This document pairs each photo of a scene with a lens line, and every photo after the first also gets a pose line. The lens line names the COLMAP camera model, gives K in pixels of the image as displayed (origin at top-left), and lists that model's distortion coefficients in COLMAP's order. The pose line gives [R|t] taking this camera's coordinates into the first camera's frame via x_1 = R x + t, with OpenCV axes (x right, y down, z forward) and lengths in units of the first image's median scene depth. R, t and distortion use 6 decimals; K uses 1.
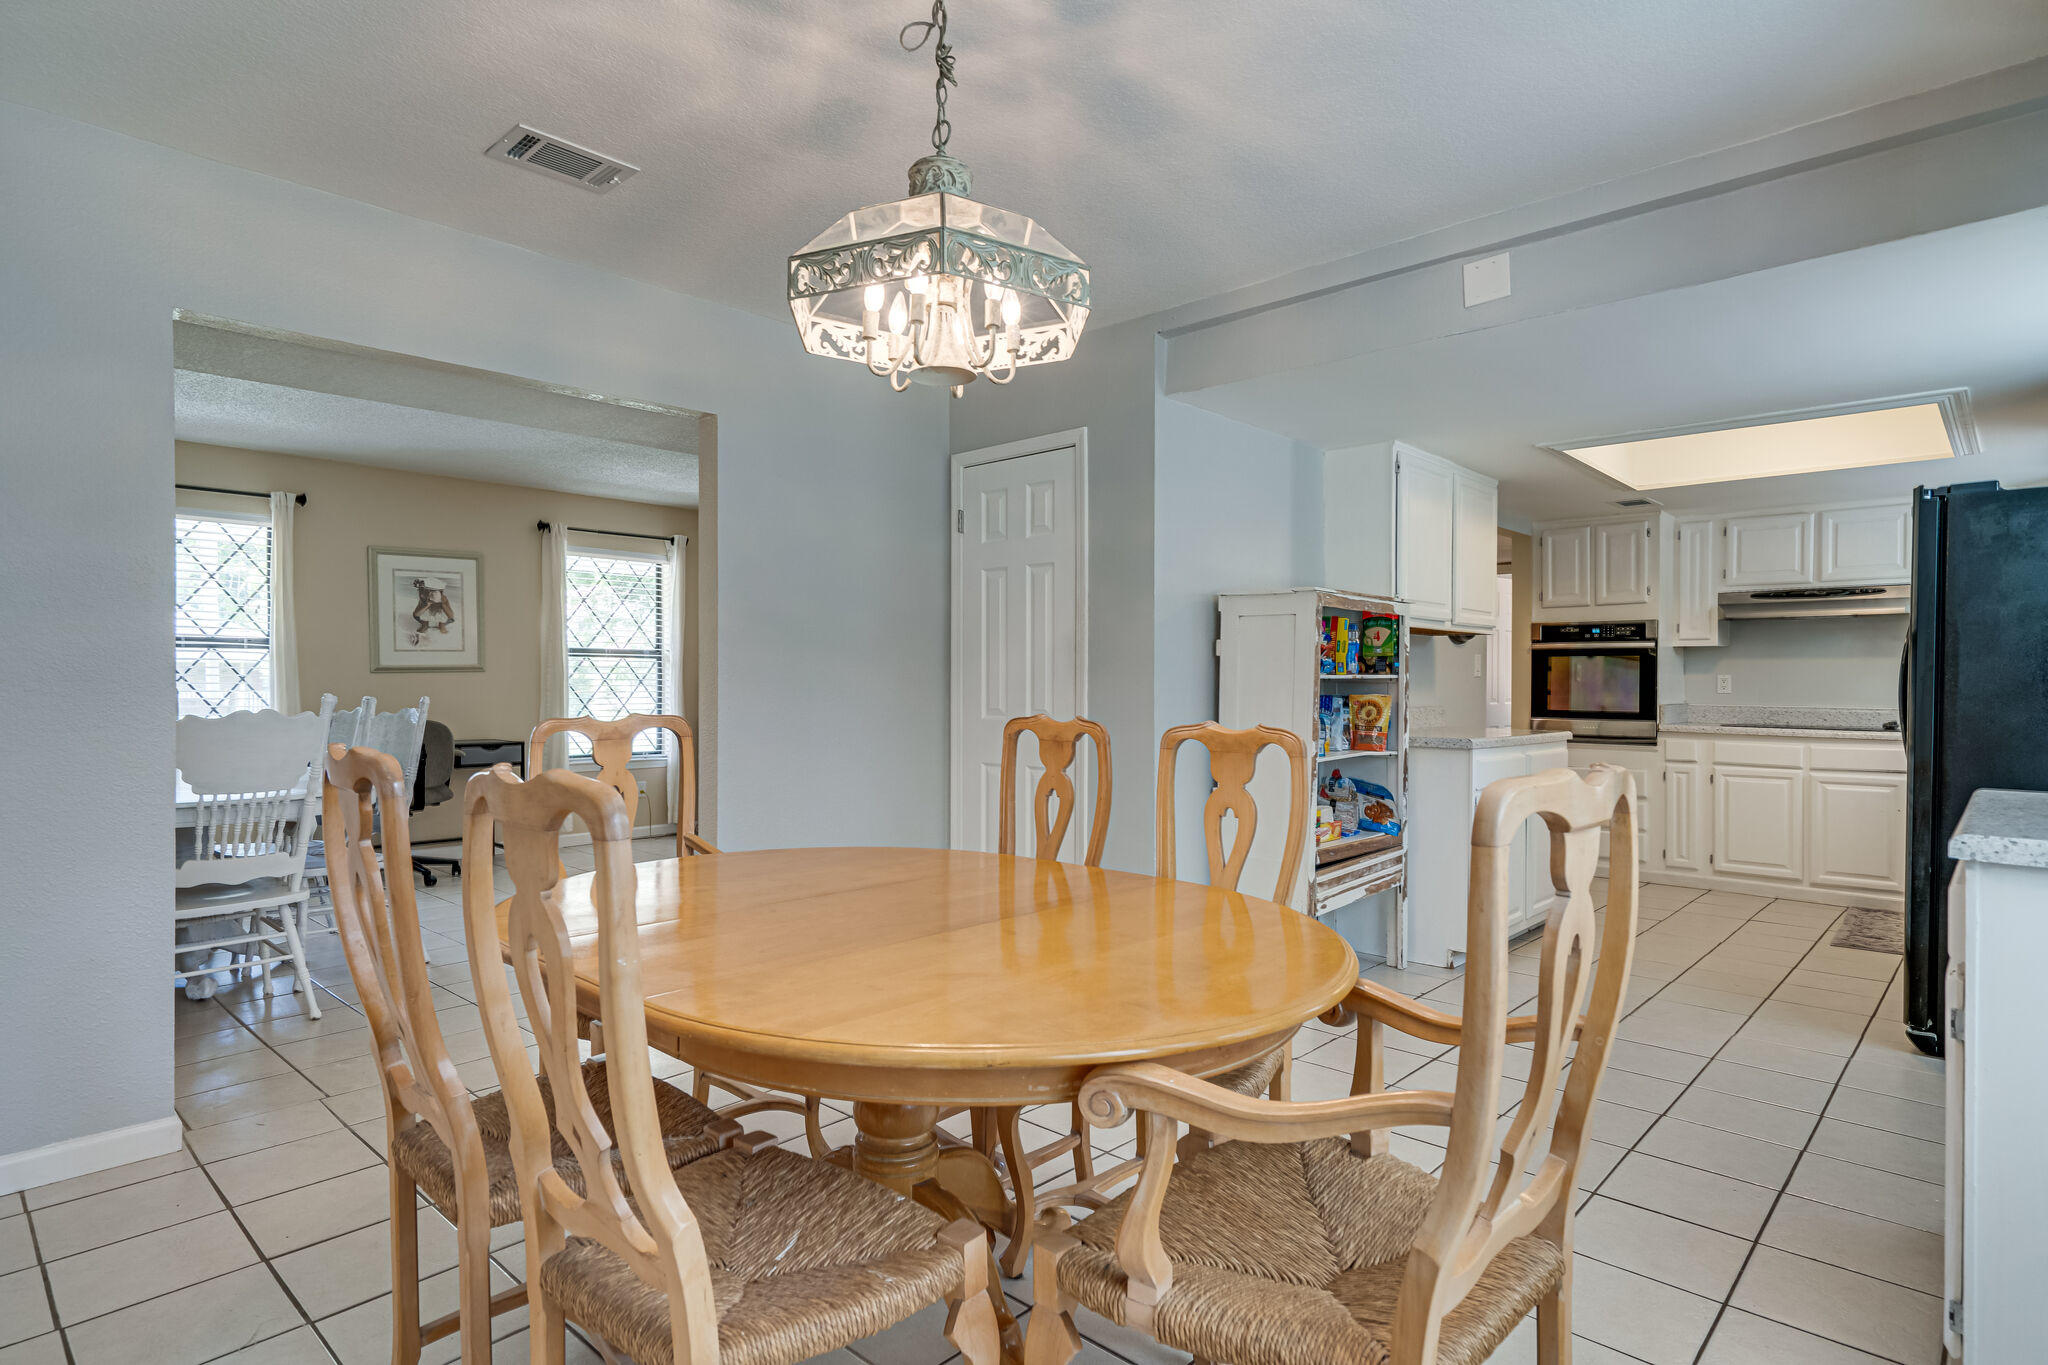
lens RADIAL K [[1106.8, 0, 1018.0], [0, 1106.8, 688.1], [0, 0, 1]] dist [0.004007, 0.001523]
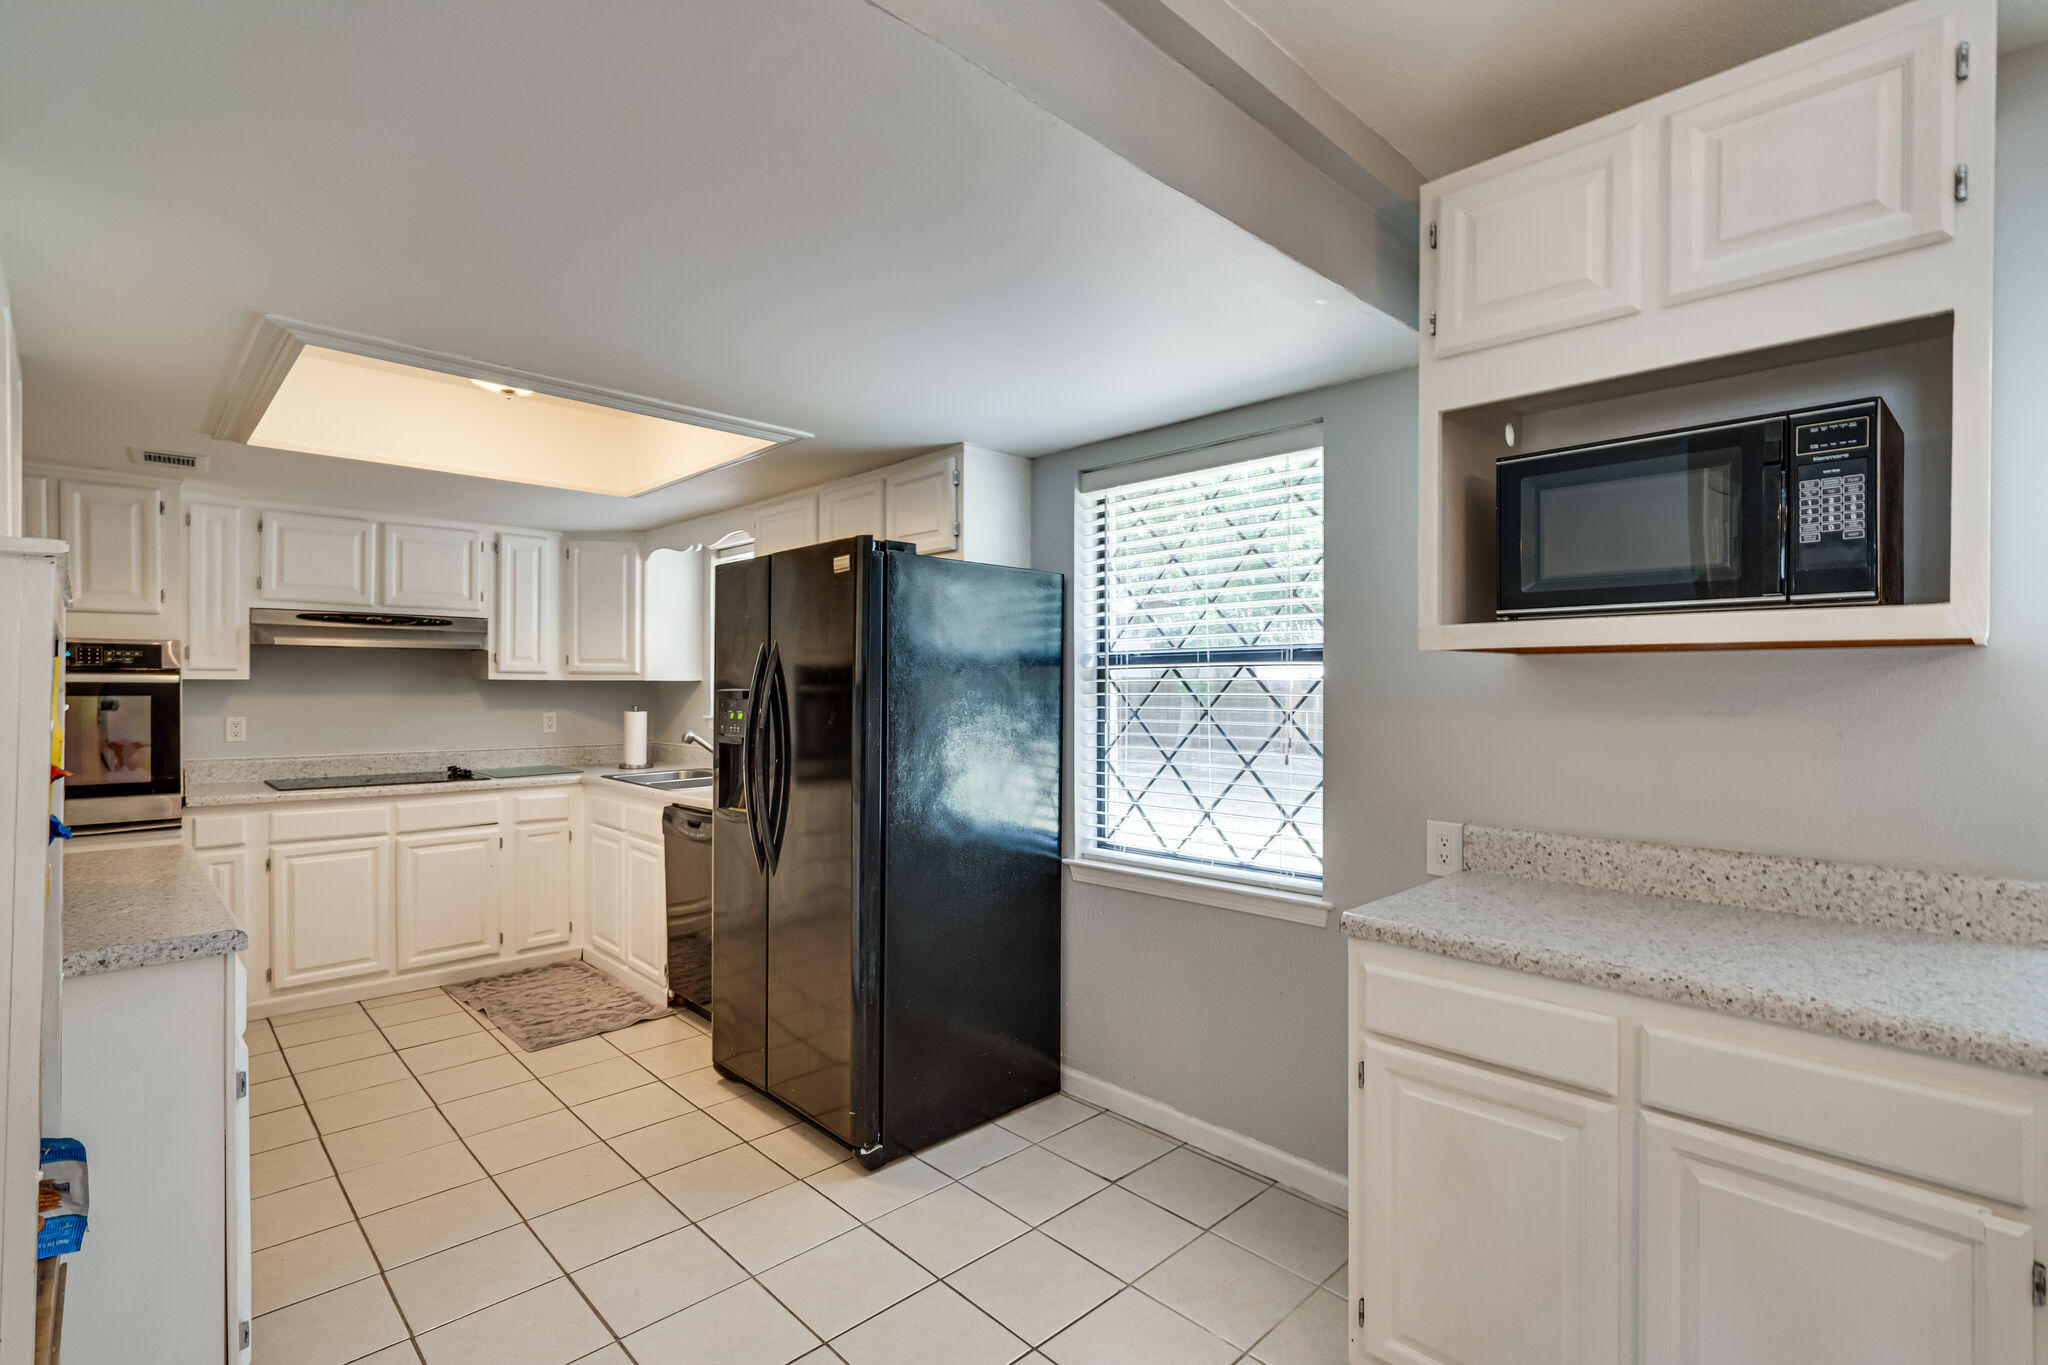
lens RADIAL K [[937.0, 0, 1012.2], [0, 937.0, 688.8], [0, 0, 1]] dist [-0.001225, 0.001087]
pose [[0.057134, -0.007690, 0.998337, 0.042387], [0.002313, 0.999969, 0.007570, -0.037486], [-0.998364, 0.001877, 0.057150, 0.483847]]
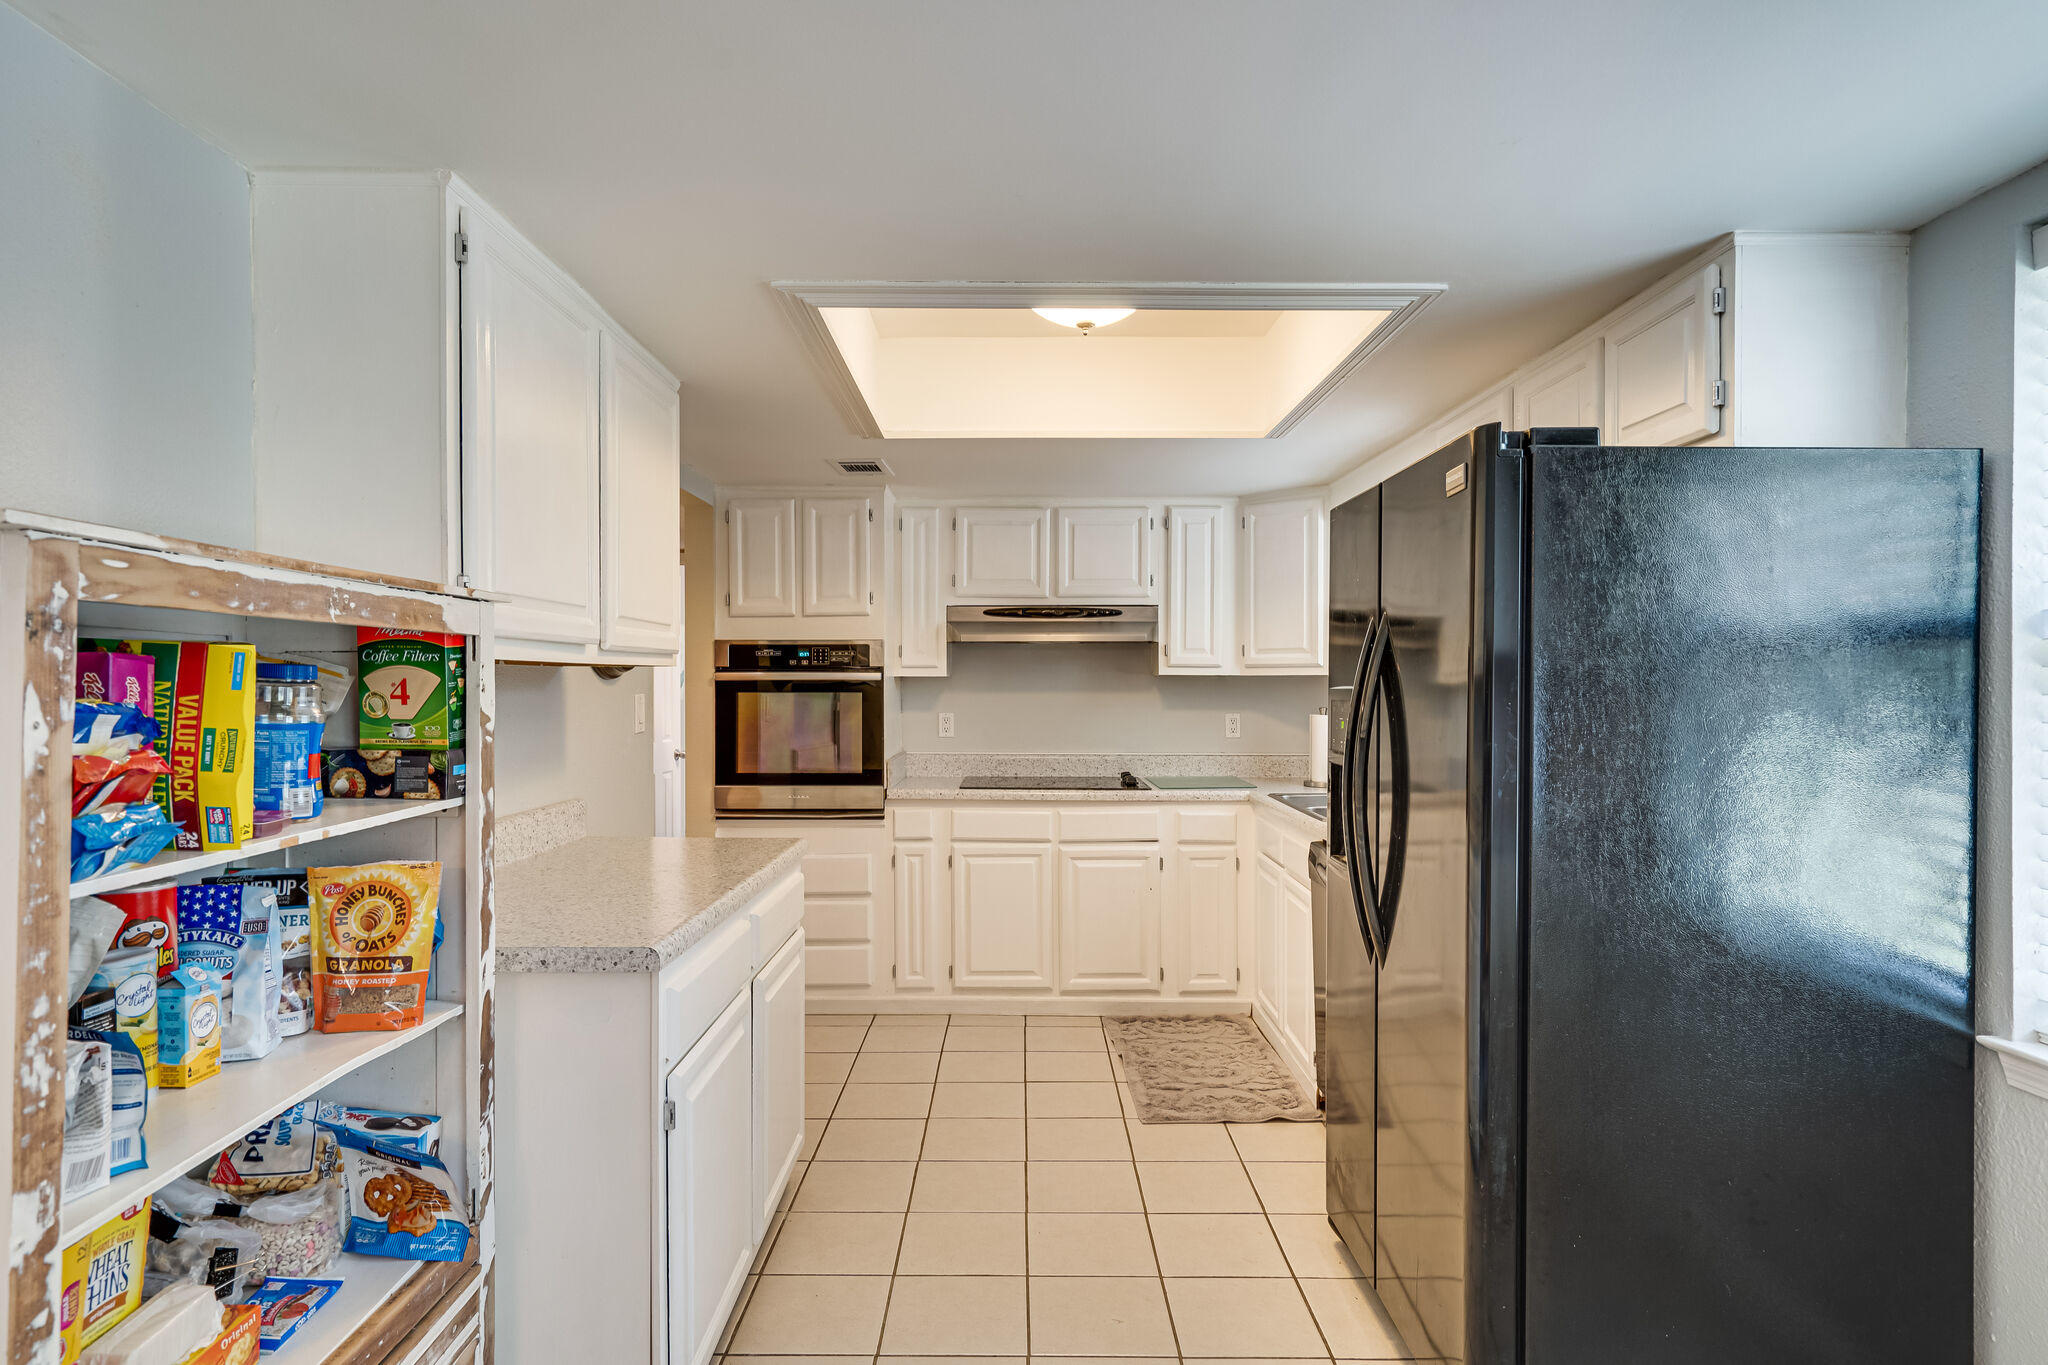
lens RADIAL K [[1106.8, 0, 1018.0], [0, 1106.8, 688.1], [0, 0, 1]] dist [0.004007, 0.001523]
pose [[0.731752, -0.008811, 0.681514, 0.166944], [0.007034, 0.999961, 0.005375, -0.035873], [-0.681534, 0.000860, 0.731786, 0.444121]]
